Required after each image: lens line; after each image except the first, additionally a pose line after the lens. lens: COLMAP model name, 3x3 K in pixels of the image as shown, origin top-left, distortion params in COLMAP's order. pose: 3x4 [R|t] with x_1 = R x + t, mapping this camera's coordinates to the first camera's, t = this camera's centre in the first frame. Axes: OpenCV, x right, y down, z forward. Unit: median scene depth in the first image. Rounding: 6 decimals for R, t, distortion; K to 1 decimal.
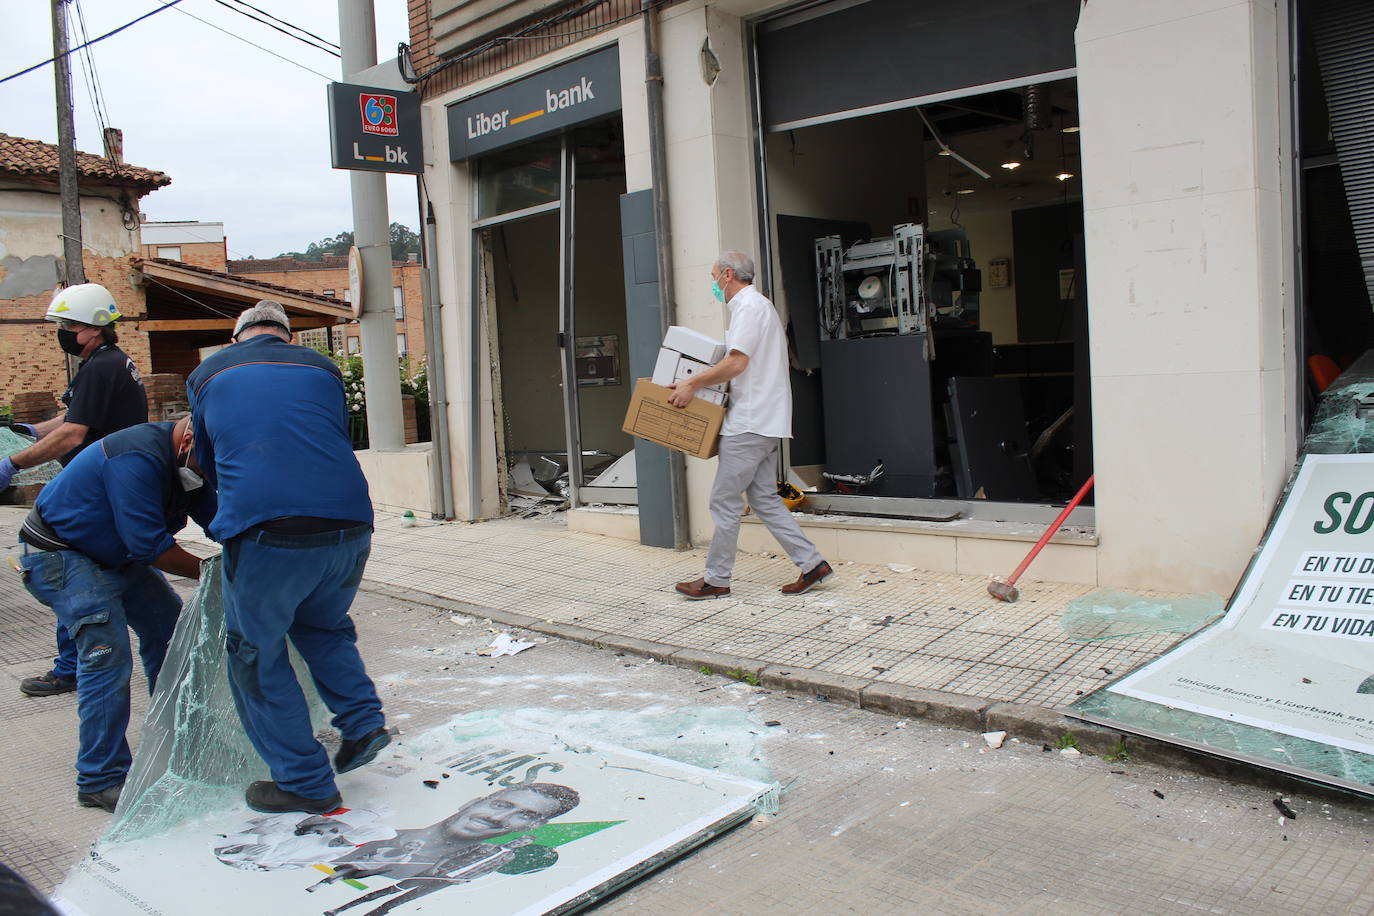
lens RADIAL K [[1130.1, 0, 689.9], [0, 1130.1, 470.7], [0, 0, 1]] dist [-0.164638, 0.146393]
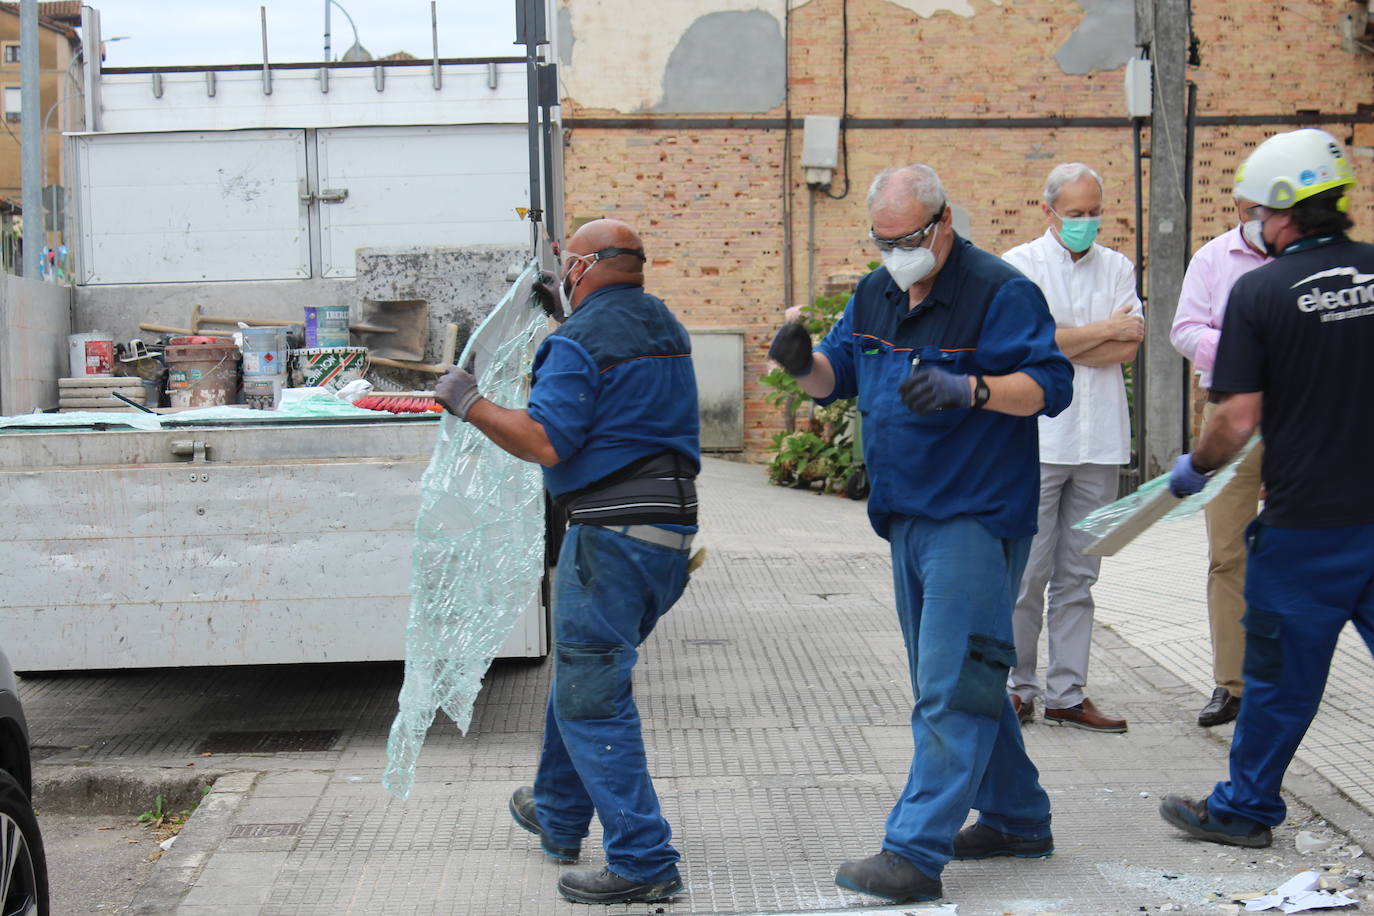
lens RADIAL K [[3002.6, 0, 684.6], [0, 3002.6, 450.9], [0, 0, 1]] dist [0.070281, 0.000000]
pose [[0.720817, 0.082726, -0.688171, 0.423753], [-0.093584, 0.995376, 0.021632, -0.031687], [0.686779, 0.048809, 0.725226, -0.114304]]
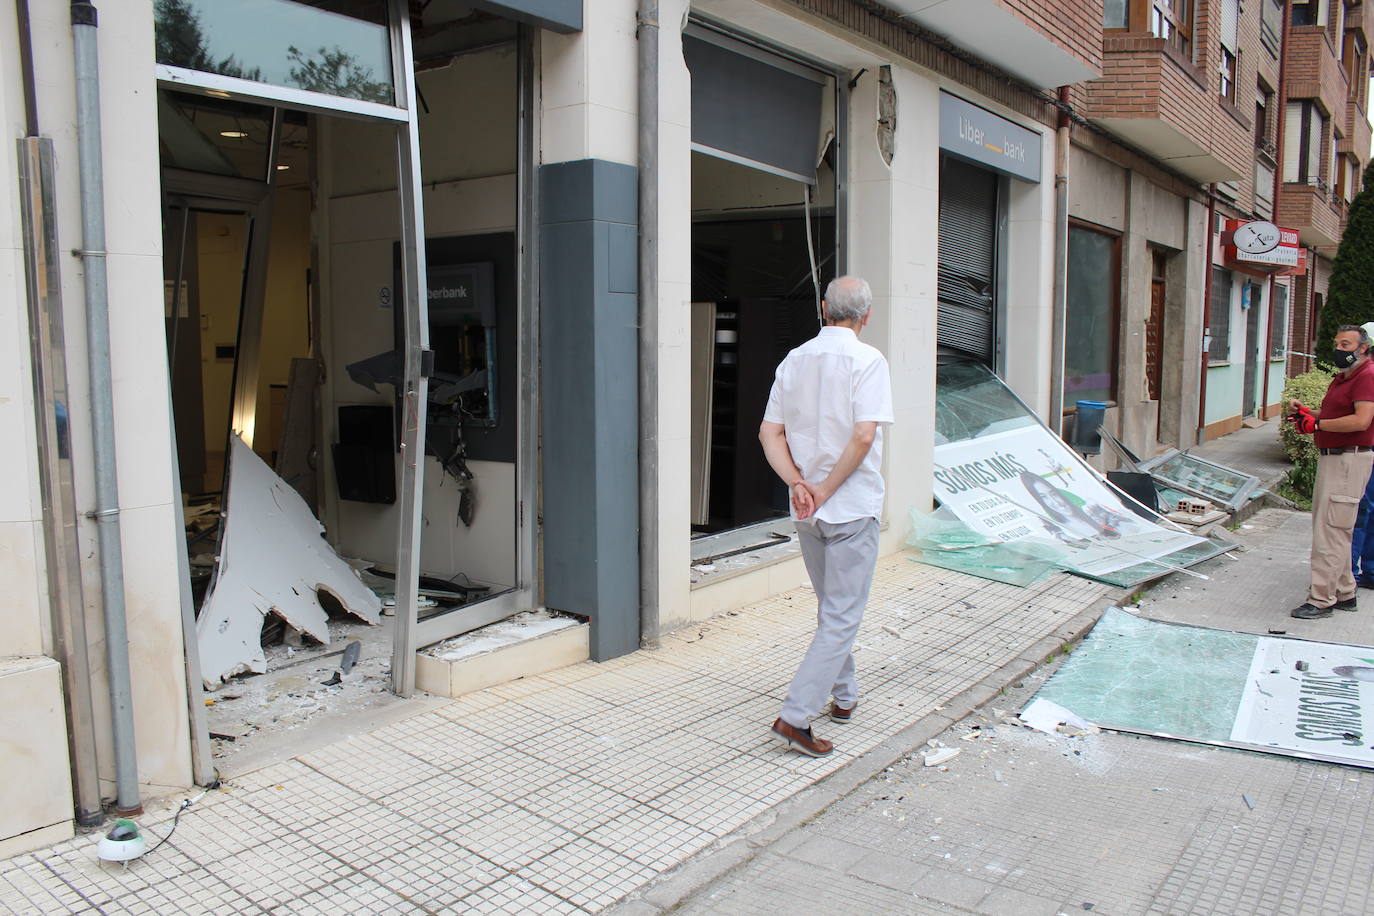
lens RADIAL K [[1135.9, 0, 680.9], [0, 1135.9, 460.6], [0, 0, 1]] dist [-0.164720, 0.145124]
pose [[-0.143775, -0.050883, 0.988301, -0.780624], [0.096824, 0.993162, 0.065219, -0.105852], [-0.984862, 0.105068, -0.137865, 1.096144]]
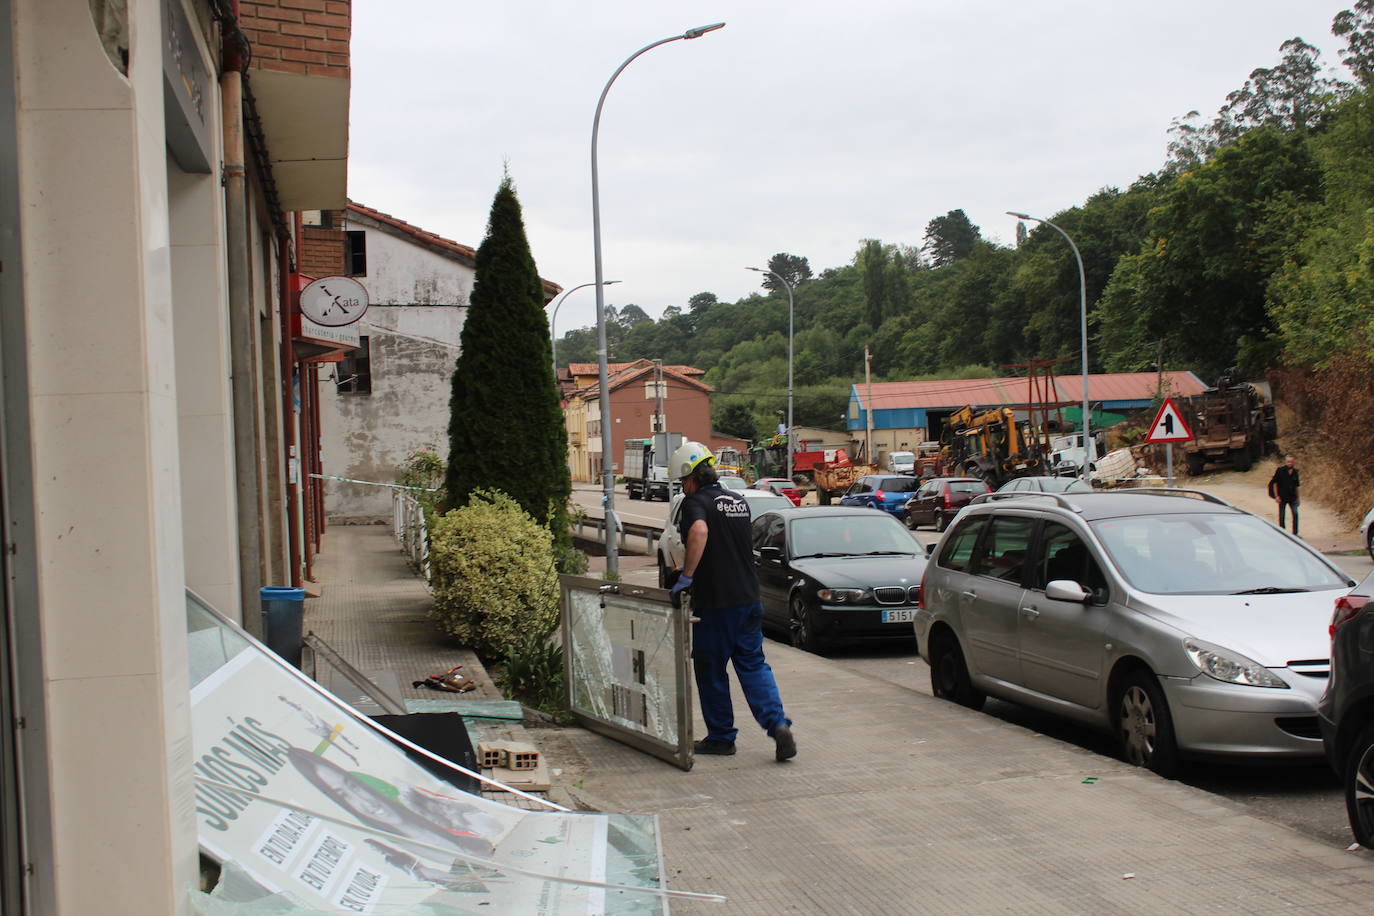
lens RADIAL K [[1662.1, 0, 688.4], [0, 1662.1, 458.7], [0, 0, 1]] dist [-0.073774, 0.000000]
pose [[-0.824438, 0.086386, 0.559320, -0.270968], [0.141092, 0.988451, 0.055305, -0.152167], [-0.548083, 0.124511, -0.827105, 1.153407]]
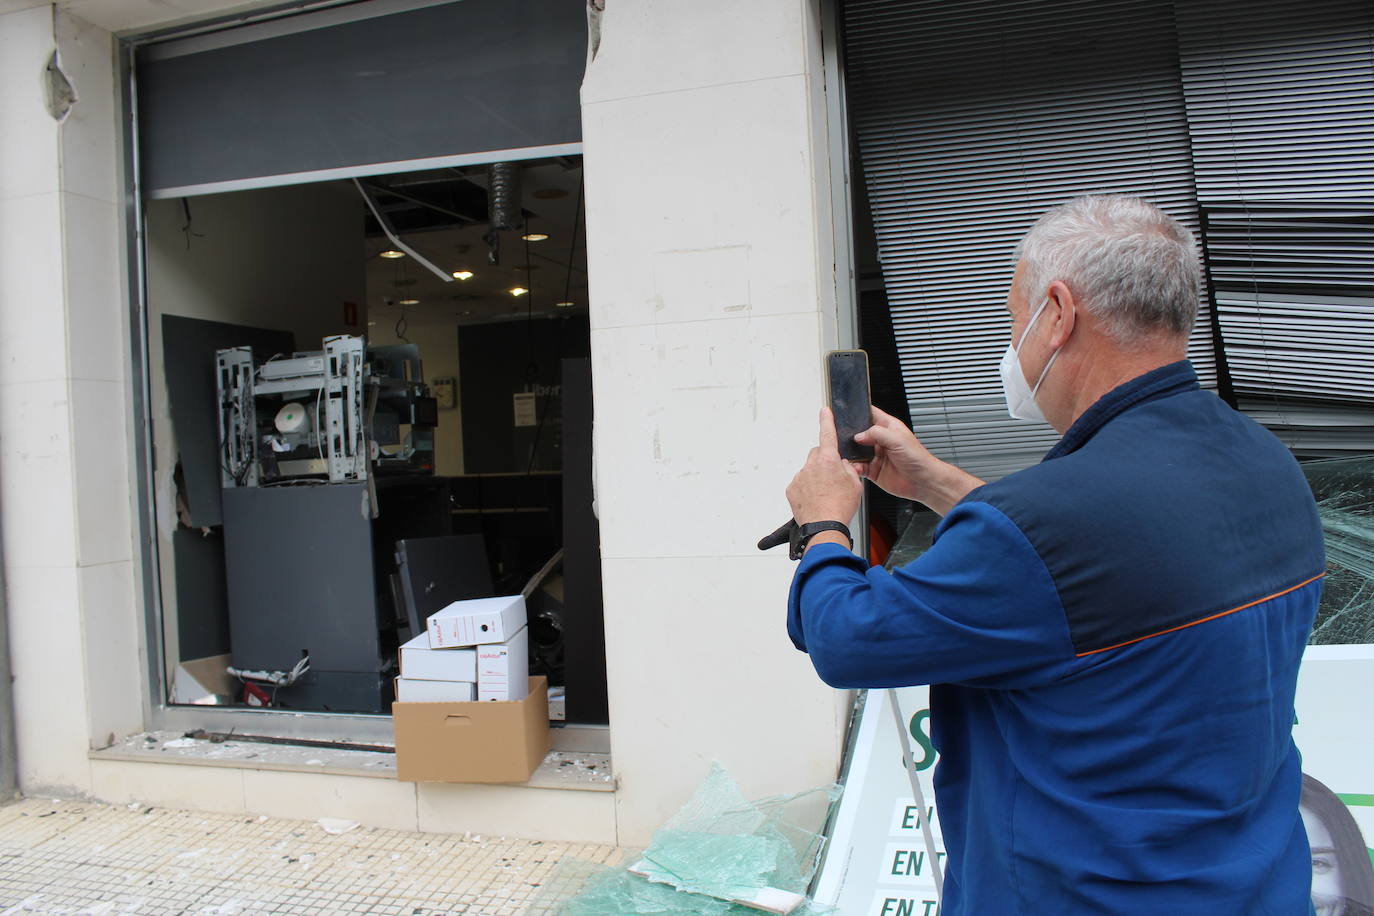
lens RADIAL K [[1135.9, 0, 674.5], [0, 1135.9, 469.9], [0, 0, 1]] dist [-0.164720, 0.145124]
pose [[0.887519, 0.012093, 0.460613, 0.047441], [0.034386, 0.995130, -0.092381, -0.053759], [-0.459487, 0.097828, 0.882781, 0.239387]]
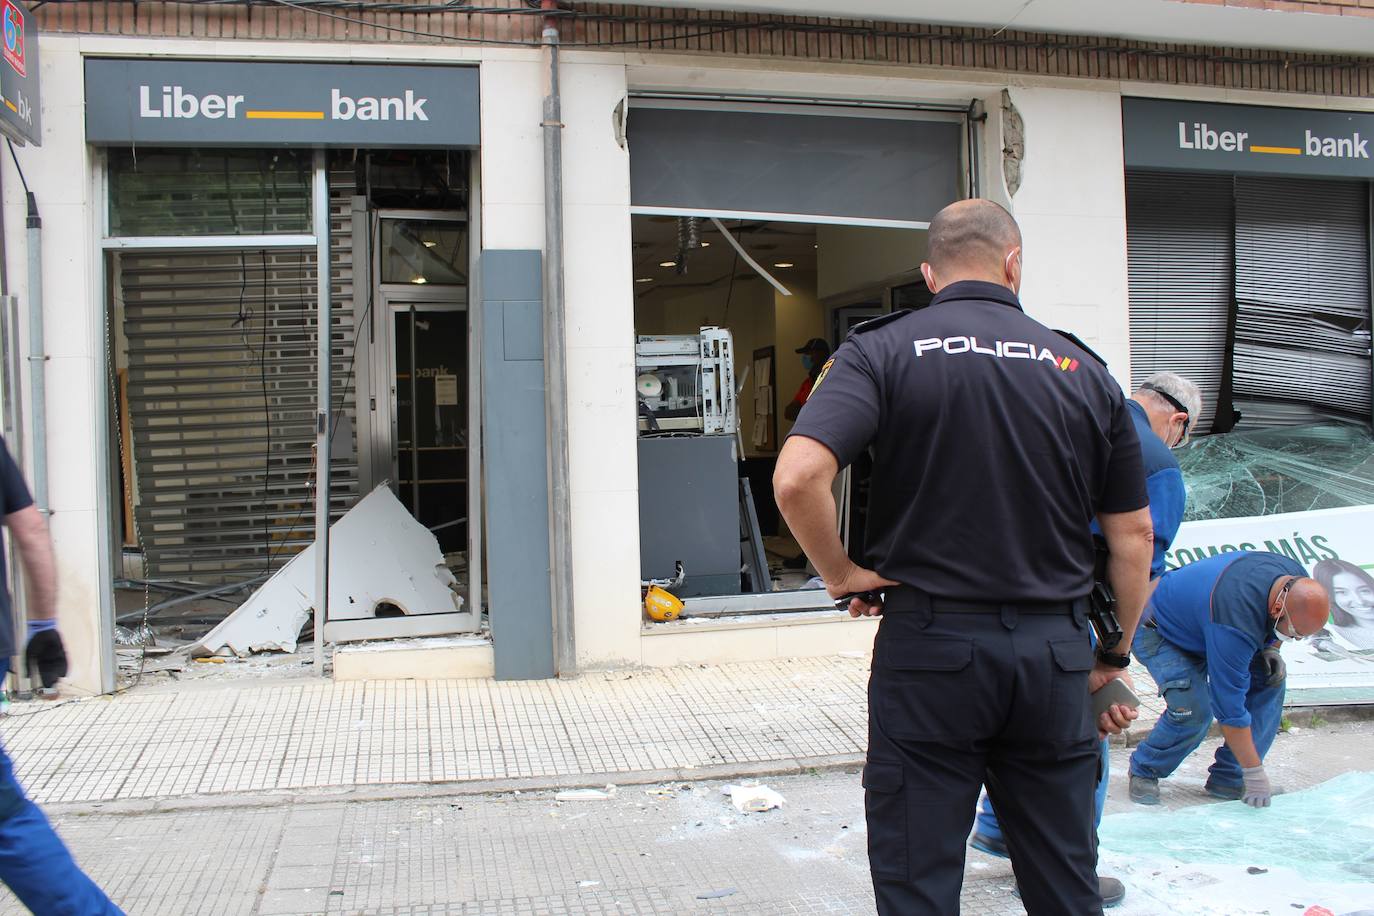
lens RADIAL K [[1184.1, 0, 675.9], [0, 1184.1, 463.1], [0, 0, 1]] dist [-0.158077, 0.129163]
pose [[0.544966, 0.025427, 0.838073, -0.719741], [0.069250, 0.994760, -0.075212, -0.018046], [-0.835594, 0.099024, 0.540350, 0.451212]]
